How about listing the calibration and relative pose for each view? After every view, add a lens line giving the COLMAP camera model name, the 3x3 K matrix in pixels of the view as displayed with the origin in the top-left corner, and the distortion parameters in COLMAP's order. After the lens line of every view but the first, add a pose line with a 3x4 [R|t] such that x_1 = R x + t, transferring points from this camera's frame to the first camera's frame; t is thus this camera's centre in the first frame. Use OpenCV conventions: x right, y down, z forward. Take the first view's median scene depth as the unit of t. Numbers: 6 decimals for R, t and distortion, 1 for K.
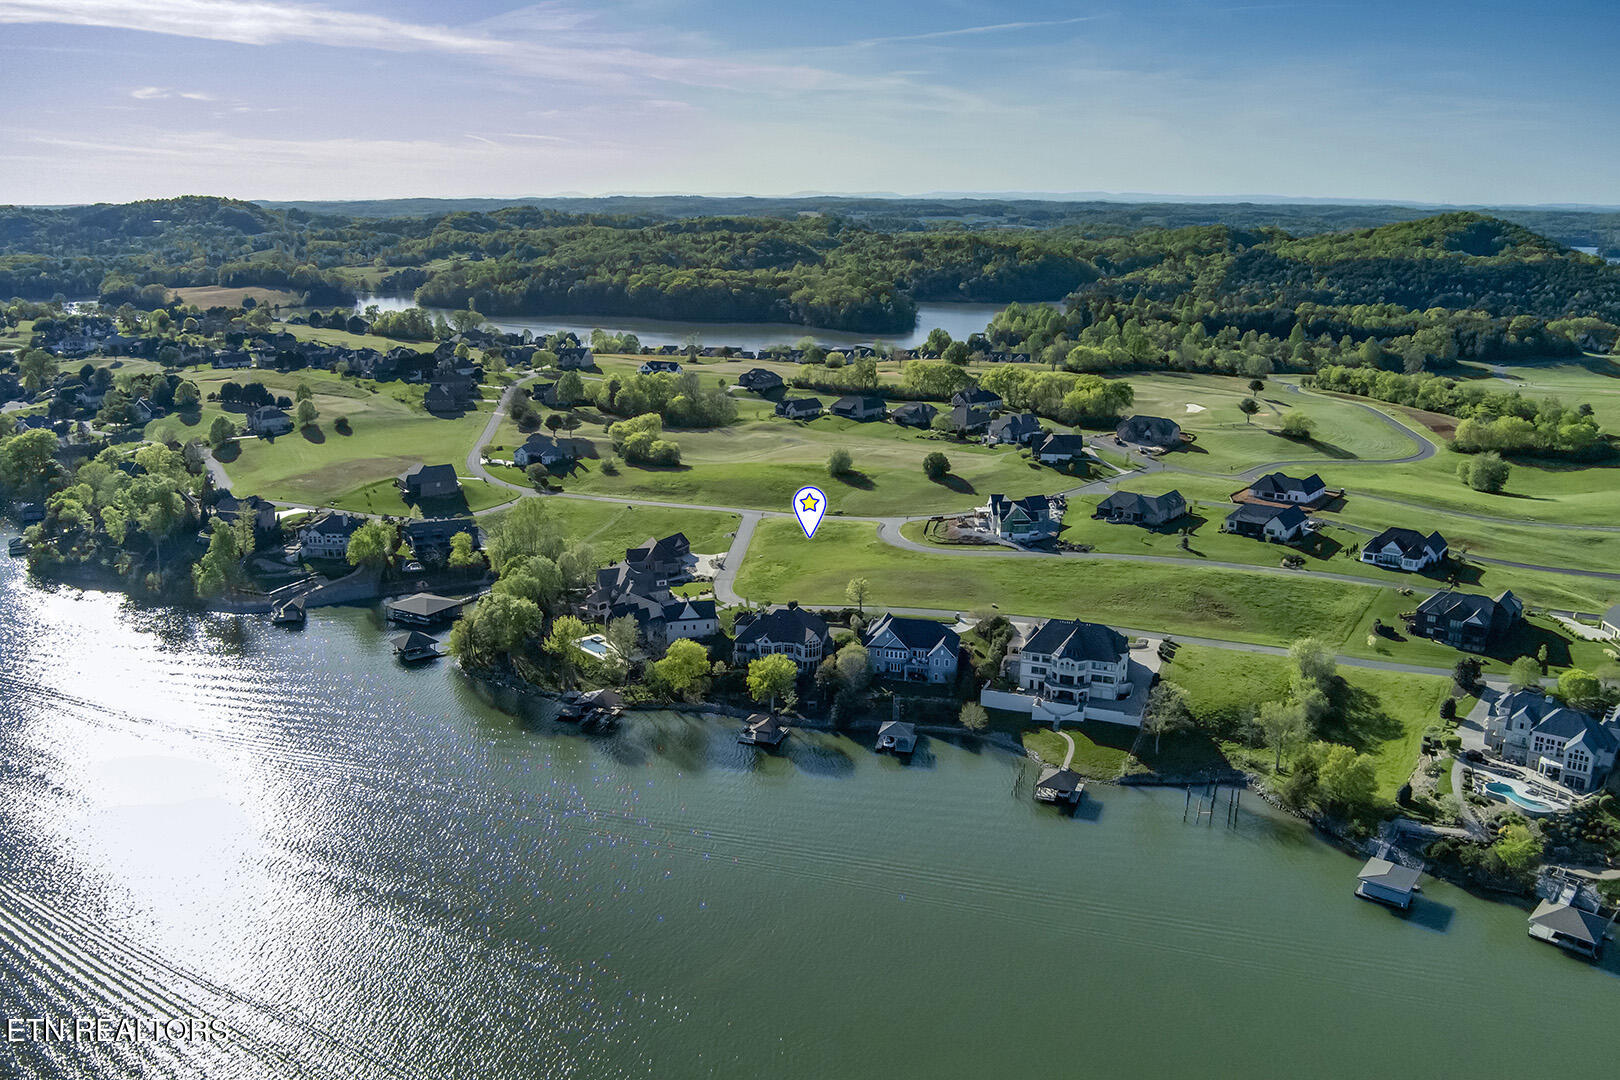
lens RADIAL K [[1315.7, 0, 807.7], [0, 1315.7, 559.9], [0, 0, 1]] dist [-0.093282, 0.051318]
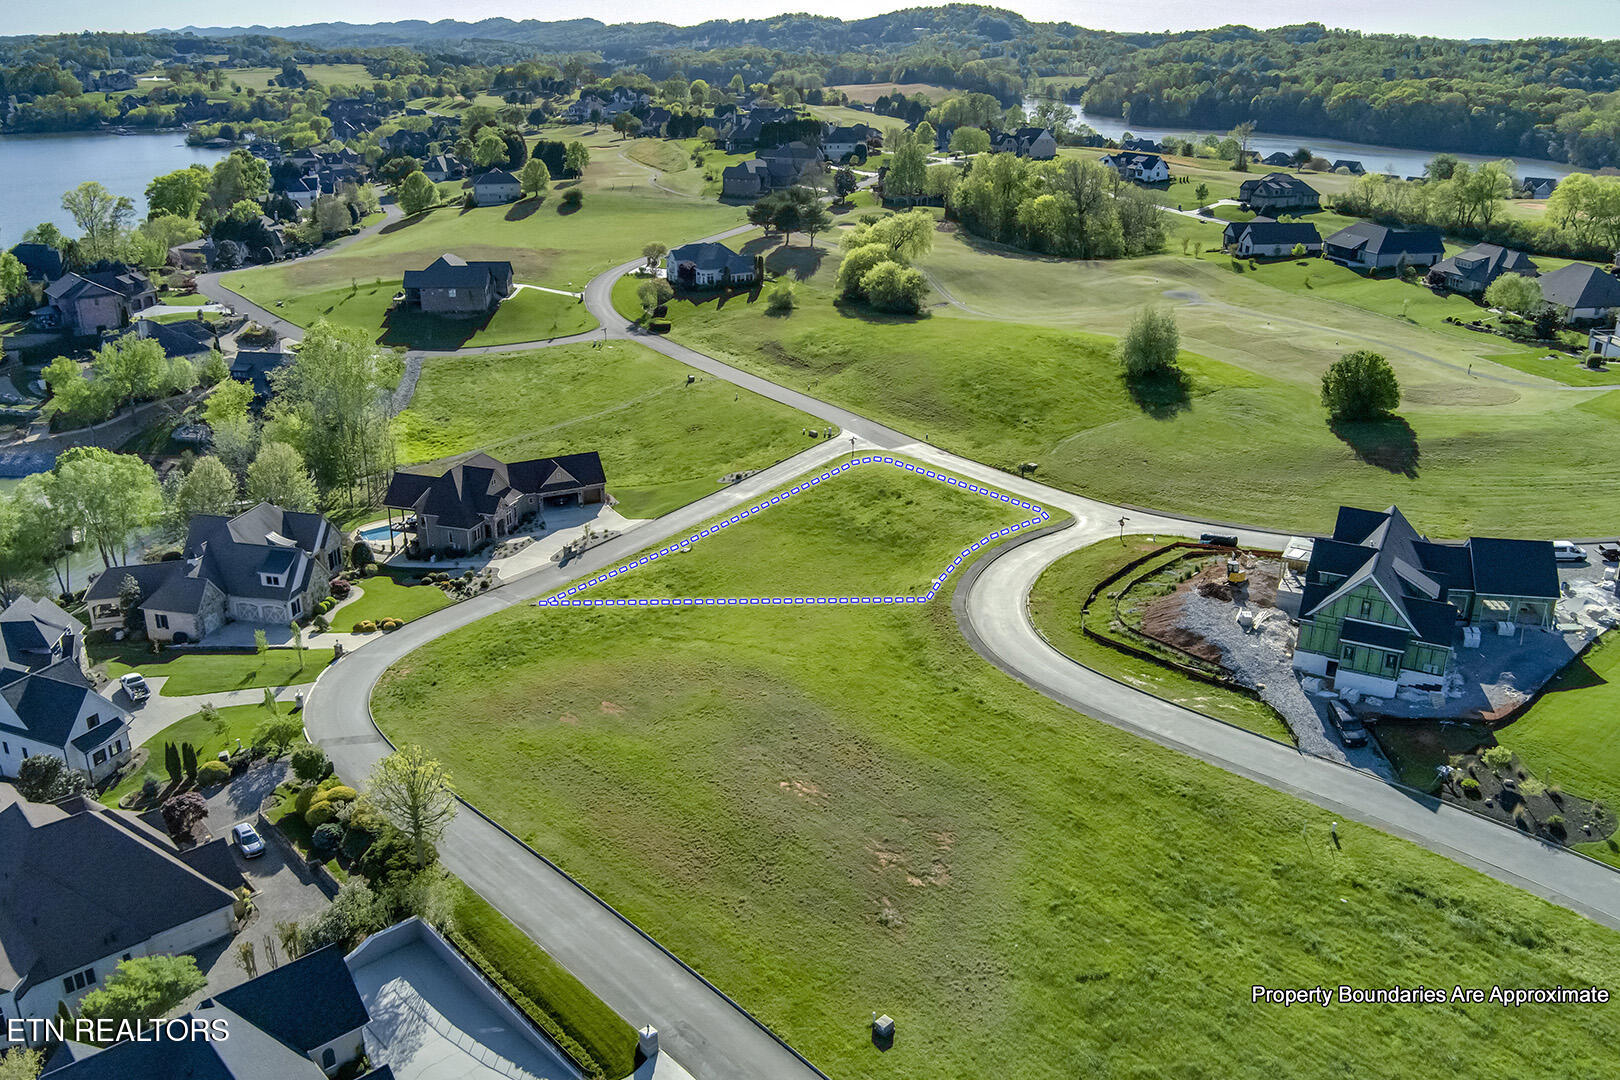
lens RADIAL K [[1333.9, 0, 807.2], [0, 1333.9, 576.9], [0, 0, 1]] dist [-0.078998, 0.029161]
pose [[0.826544, 0.218985, -0.518527, 0.139672], [-0.156415, 0.974293, 0.162135, -0.044977], [0.540702, -0.052907, 0.839549, 0.487334]]
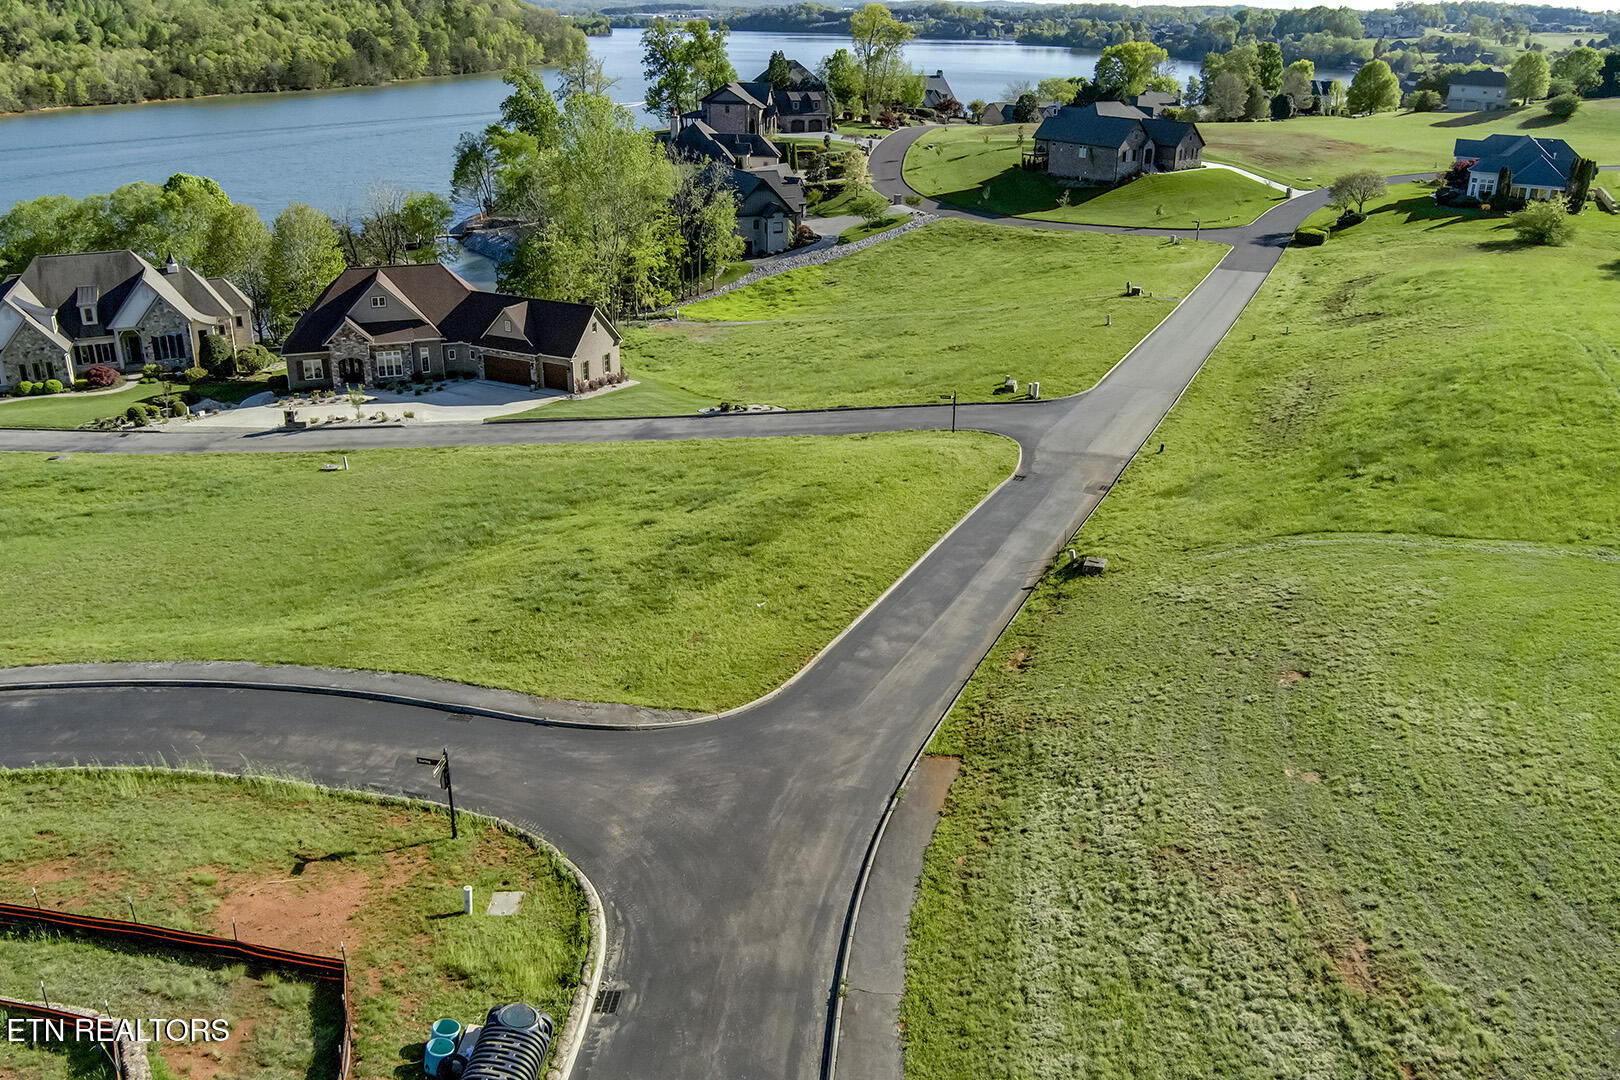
lens RADIAL K [[1301.1, 0, 806.9], [0, 1301.1, 561.1], [0, 0, 1]] dist [-0.091959, 0.048719]
pose [[0.014735, 0.395441, -0.918373, 0.106246], [-0.275897, 0.884424, 0.376397, -0.058836], [0.961074, 0.247830, 0.122133, 0.738679]]
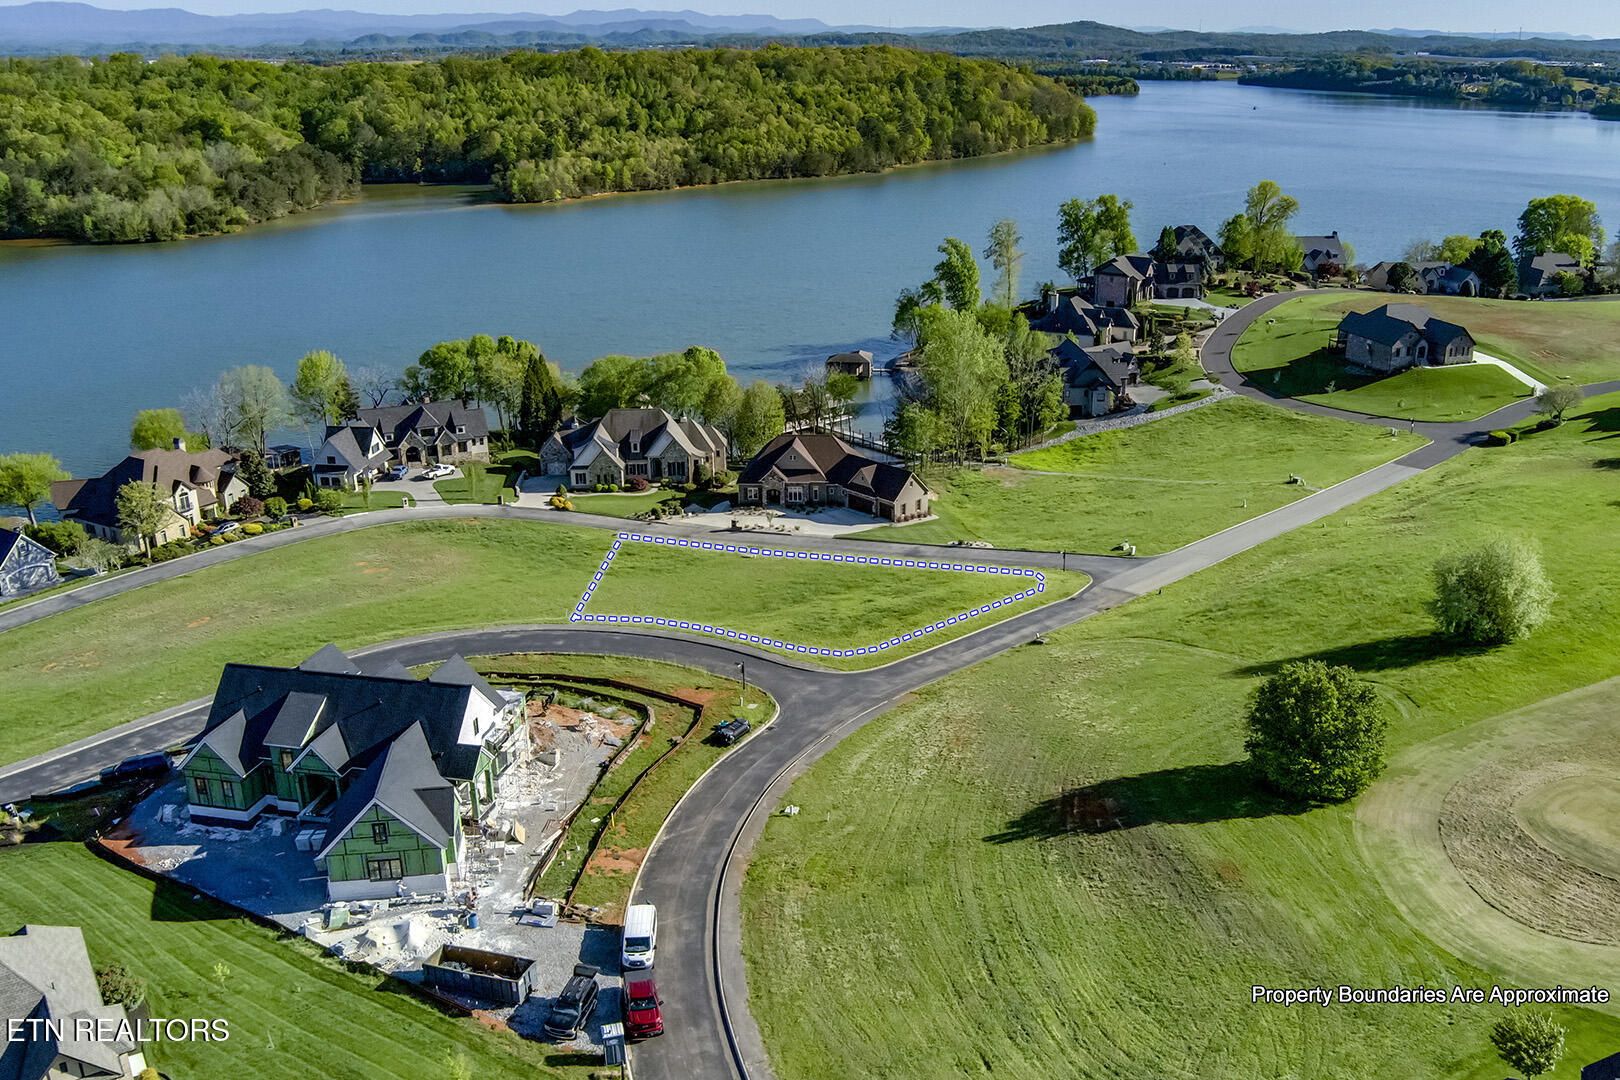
lens RADIAL K [[1429.6, 0, 878.0], [0, 1429.6, 634.3], [0, 0, 1]] dist [-0.075482, 0.017946]
pose [[-0.304556, 0.371147, -0.877209, 0.235724], [-0.255006, 0.855569, 0.450526, -0.129634], [0.917724, 0.360904, -0.165923, 0.784760]]
